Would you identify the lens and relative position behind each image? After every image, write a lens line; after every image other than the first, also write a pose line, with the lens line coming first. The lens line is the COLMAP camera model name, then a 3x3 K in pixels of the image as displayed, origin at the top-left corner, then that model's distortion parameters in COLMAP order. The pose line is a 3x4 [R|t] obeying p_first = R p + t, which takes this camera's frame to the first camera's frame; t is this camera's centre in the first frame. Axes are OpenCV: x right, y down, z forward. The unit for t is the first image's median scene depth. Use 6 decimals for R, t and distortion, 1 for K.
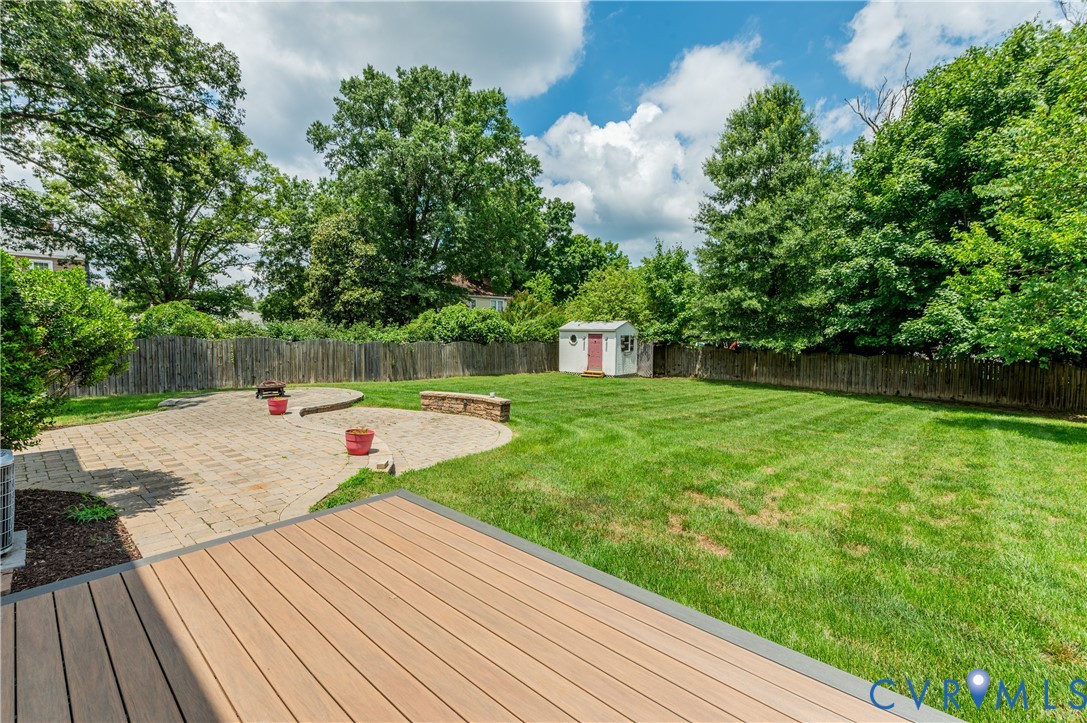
lens RADIAL K [[479.6, 0, 540.3], [0, 479.6, 349.9], [0, 0, 1]] dist [0.000781, -0.000030]
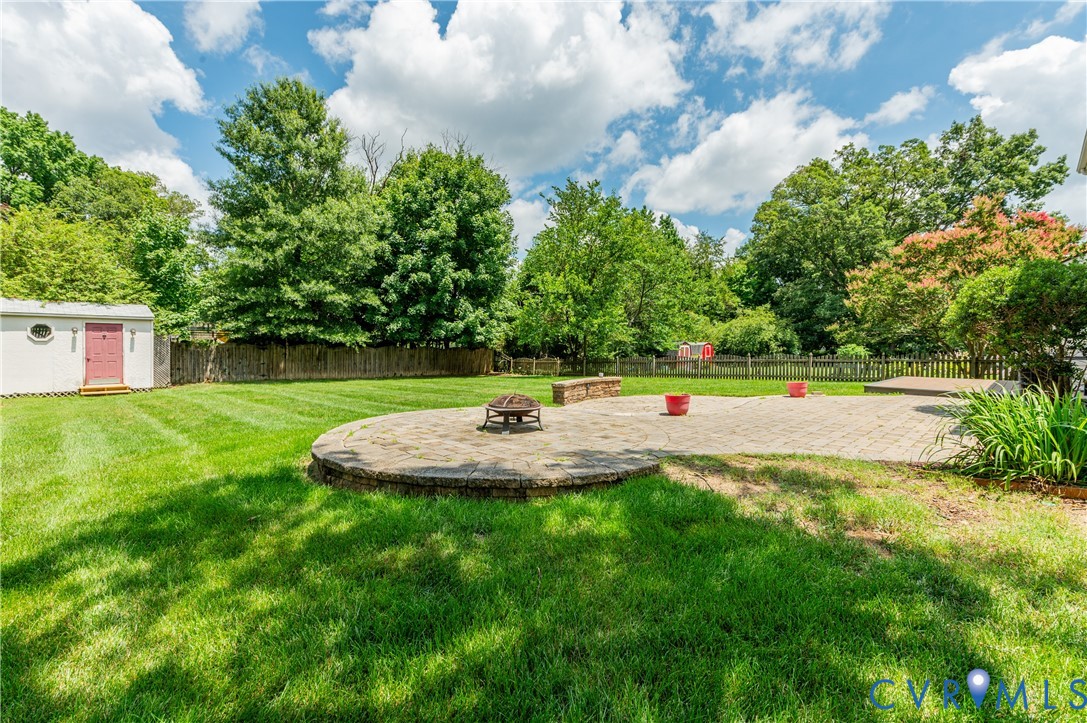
lens RADIAL K [[484.7, 0, 540.2], [0, 484.7, 352.5], [0, 0, 1]] dist [-0.003852, -0.001463]
pose [[0.049079, -0.027680, 0.998411, -0.456434], [0.030485, 0.999192, 0.026203, 0.003796], [-0.998330, 0.029151, 0.049883, 0.412618]]
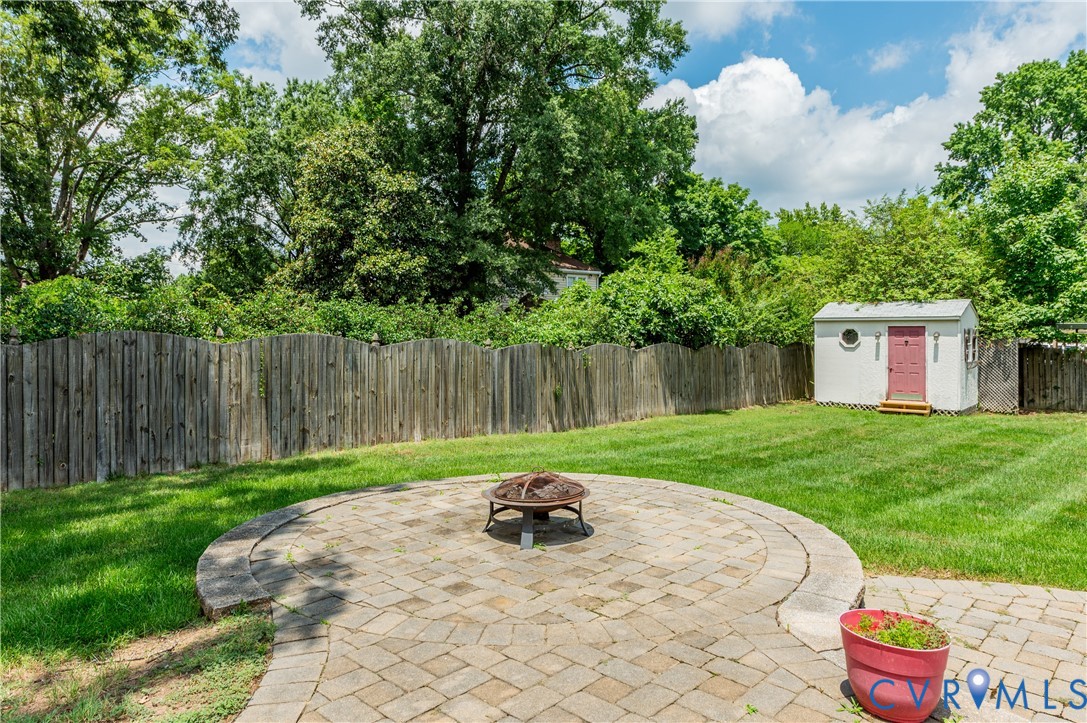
lens RADIAL K [[710.3, 0, 538.2], [0, 710.3, 328.1], [0, 0, 1]] dist [0.002525, -0.000896]
pose [[0.999495, -0.008693, -0.030562, -0.238485], [0.007360, 0.999028, -0.043452, -0.002445], [0.030910, 0.043205, 0.998588, 0.247527]]
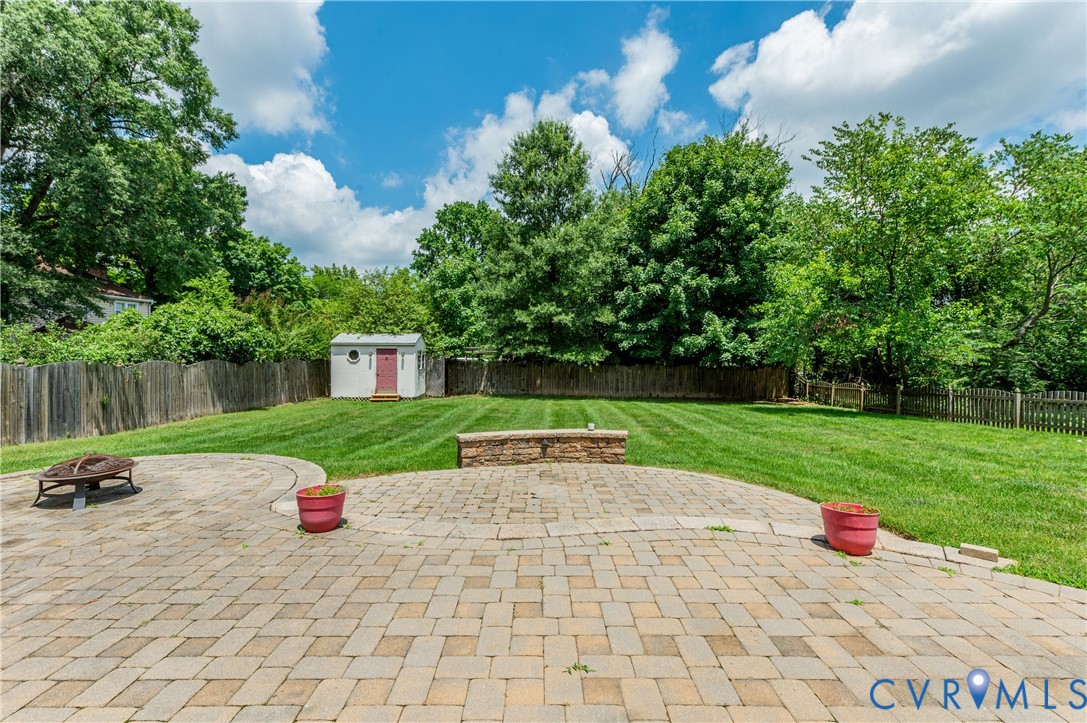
lens RADIAL K [[483.7, 0, 541.4], [0, 483.7, 352.9], [0, 0, 1]] dist [0.000763, -0.000304]
pose [[0.743222, -0.007372, 0.669004, -0.240008], [0.029022, 0.999353, -0.021229, -0.000756], [-0.668415, 0.035193, 0.742956, 0.197205]]
